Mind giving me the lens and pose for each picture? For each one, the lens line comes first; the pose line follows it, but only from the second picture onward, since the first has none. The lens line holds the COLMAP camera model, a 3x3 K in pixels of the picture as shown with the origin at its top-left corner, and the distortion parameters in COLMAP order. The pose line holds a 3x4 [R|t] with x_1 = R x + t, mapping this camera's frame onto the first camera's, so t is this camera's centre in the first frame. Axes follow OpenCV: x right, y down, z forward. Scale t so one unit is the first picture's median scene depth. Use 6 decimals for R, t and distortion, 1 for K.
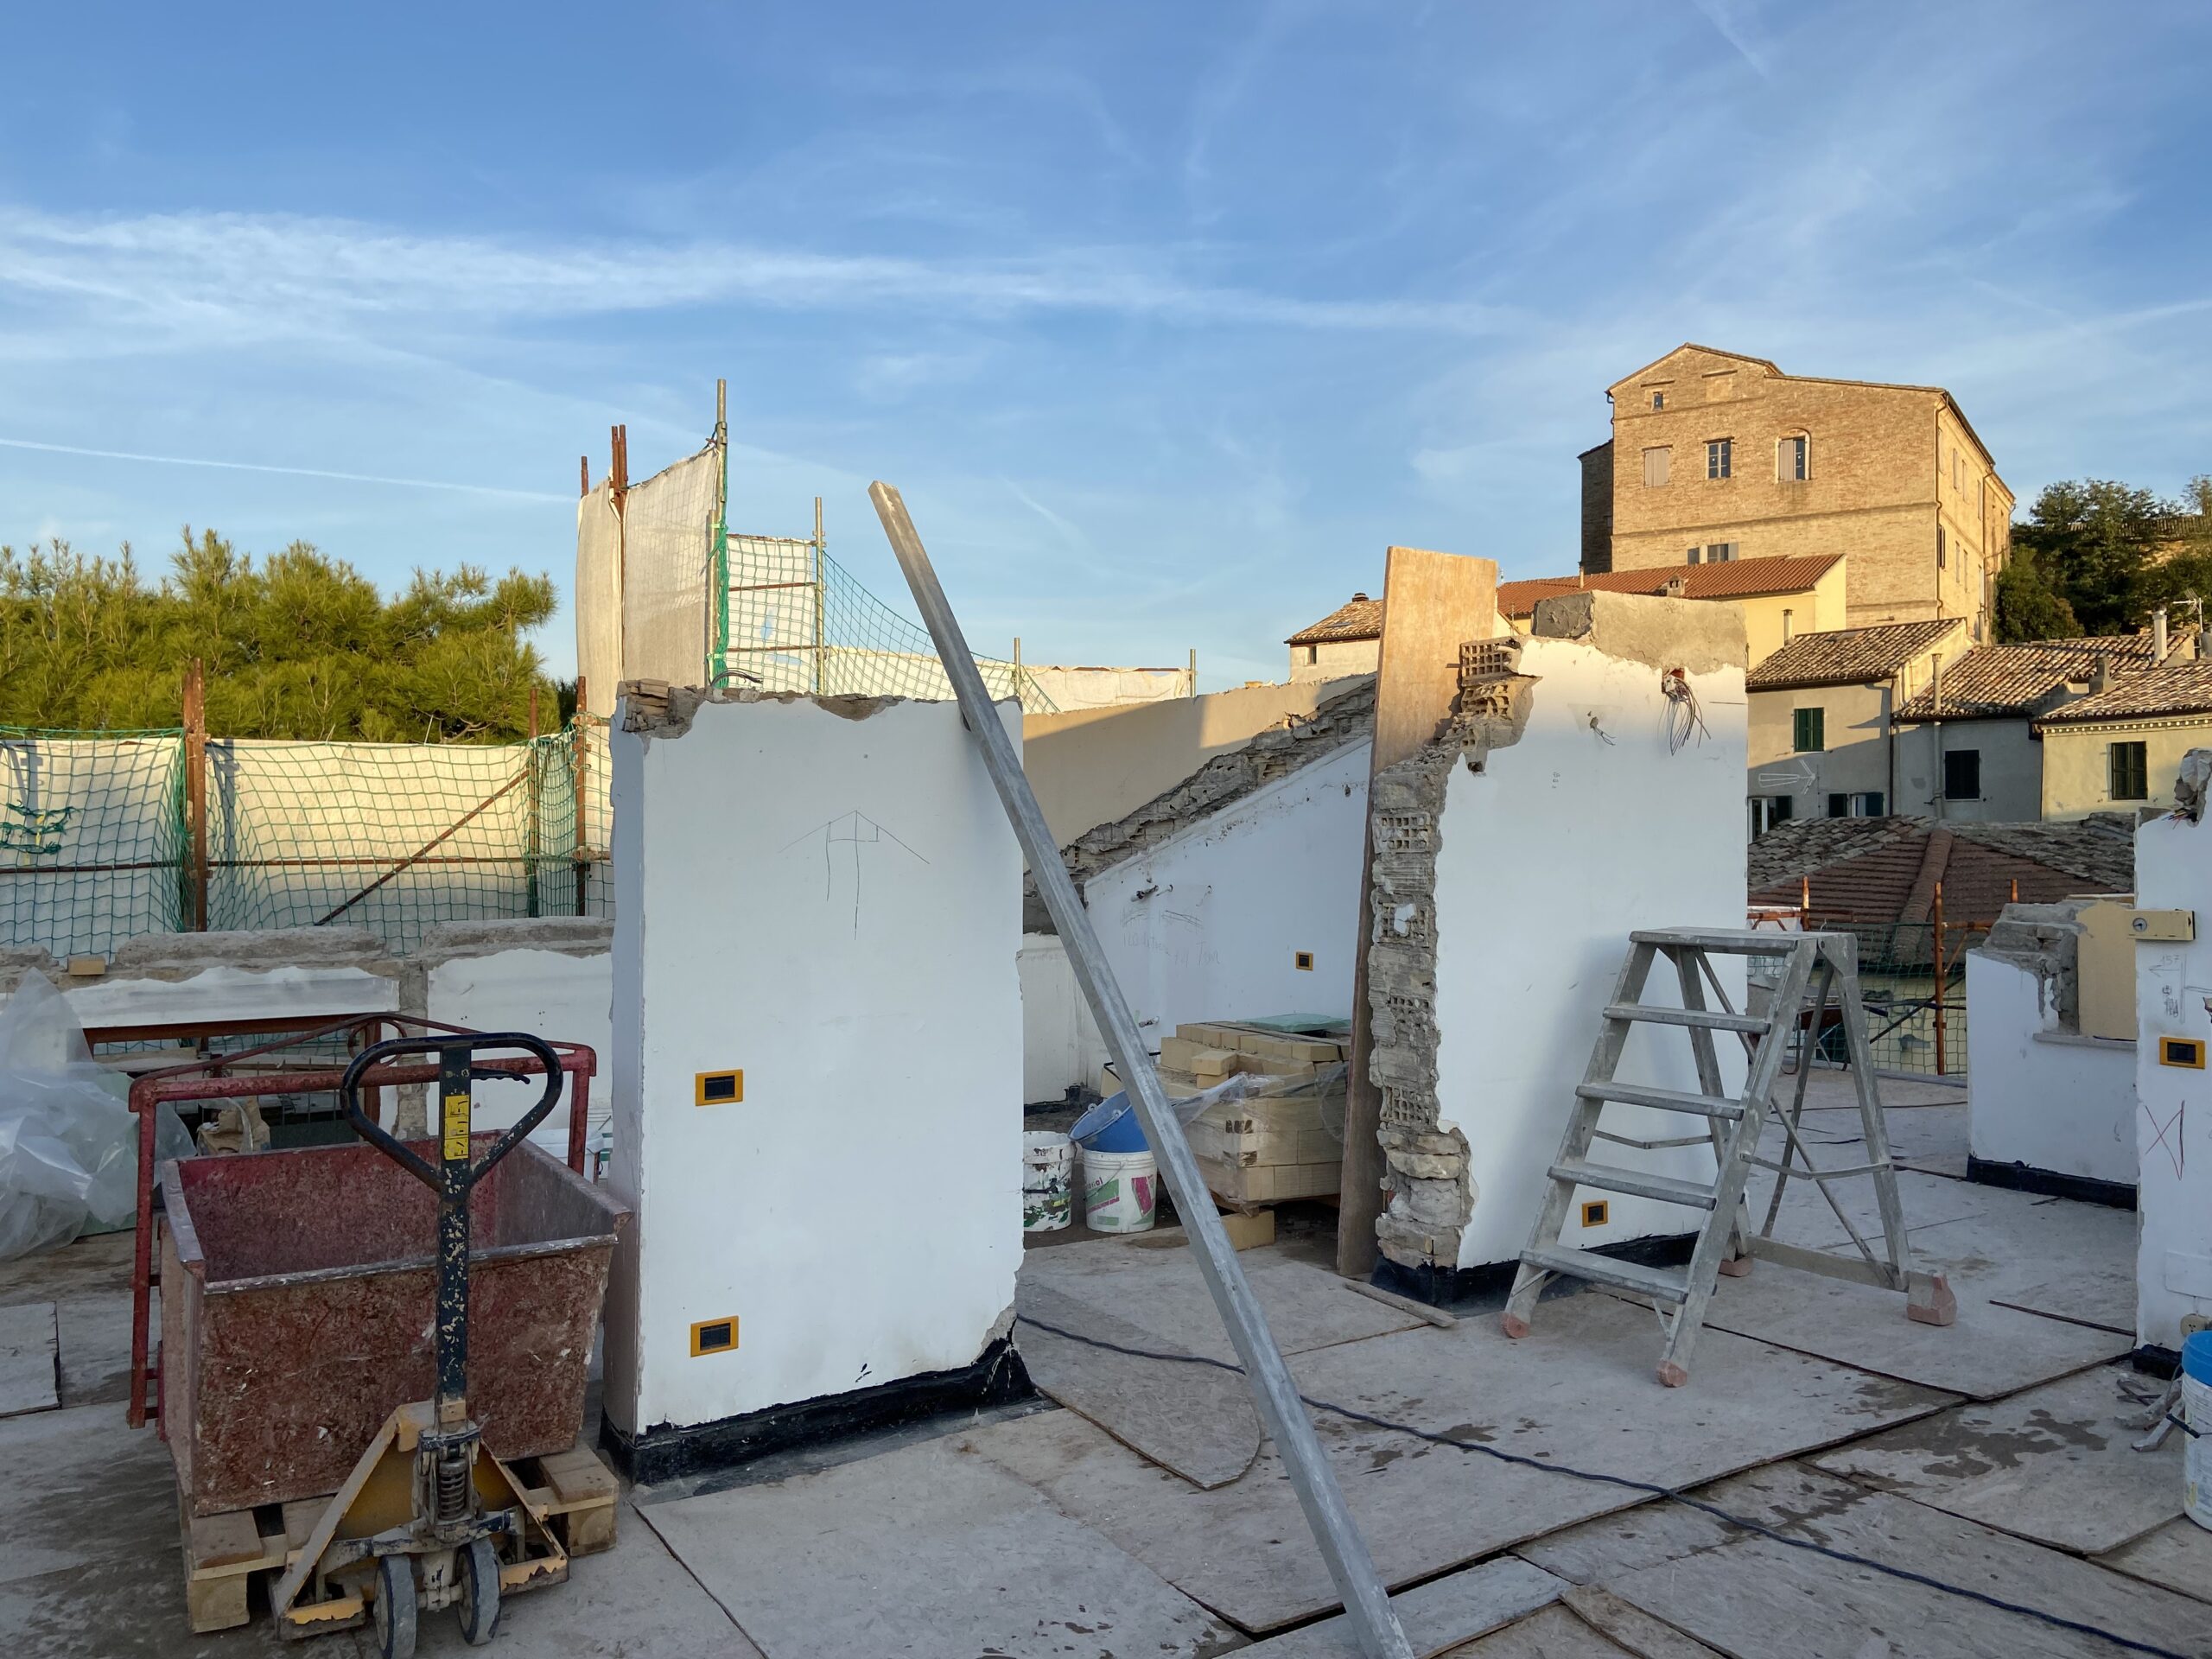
lens RADIAL K [[1655.8, 0, 1106.5], [0, 1655.8, 827.7], [0, 0, 1]] dist [0.009999, 0.001217]
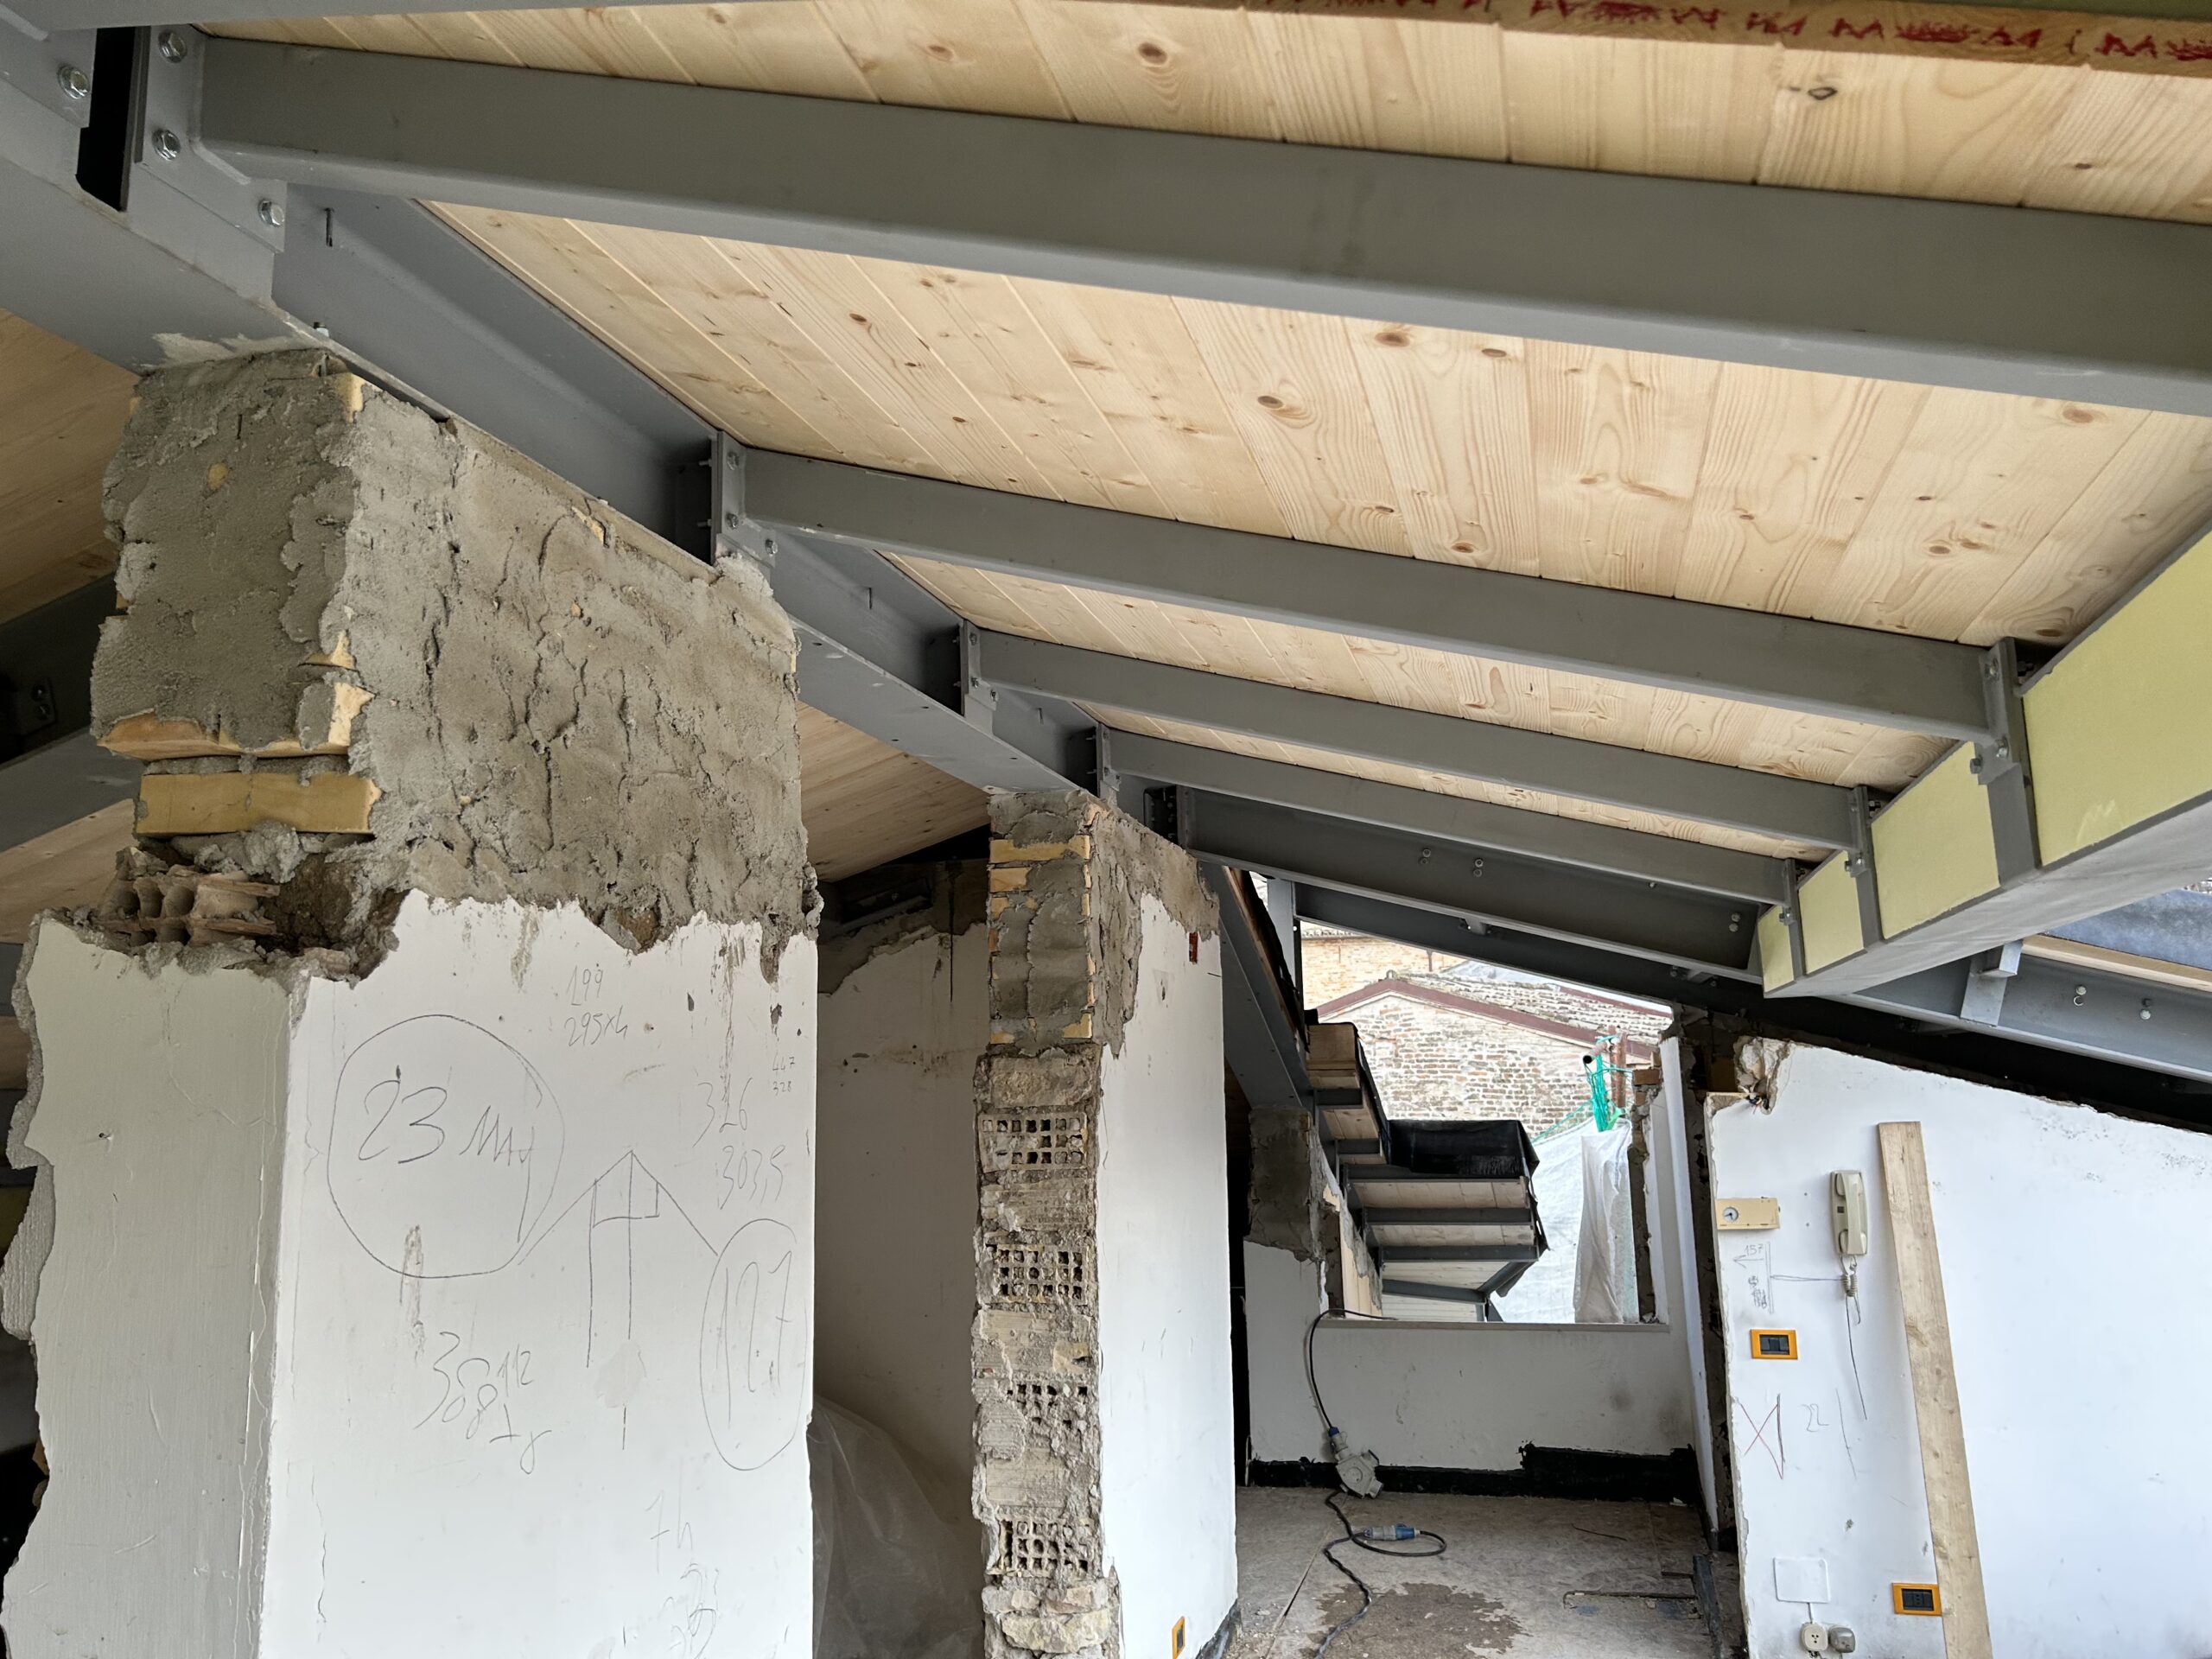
lens RADIAL K [[1659.0, 0, 1112.3], [0, 1659.0, 833.4], [0, 0, 1]] dist [0.010495, -0.016909]
pose [[0.720448, 0.092233, 0.687348, -0.302383], [0.016402, 0.988573, -0.149845, -0.021086], [-0.693314, 0.119230, 0.710703, 0.458007]]
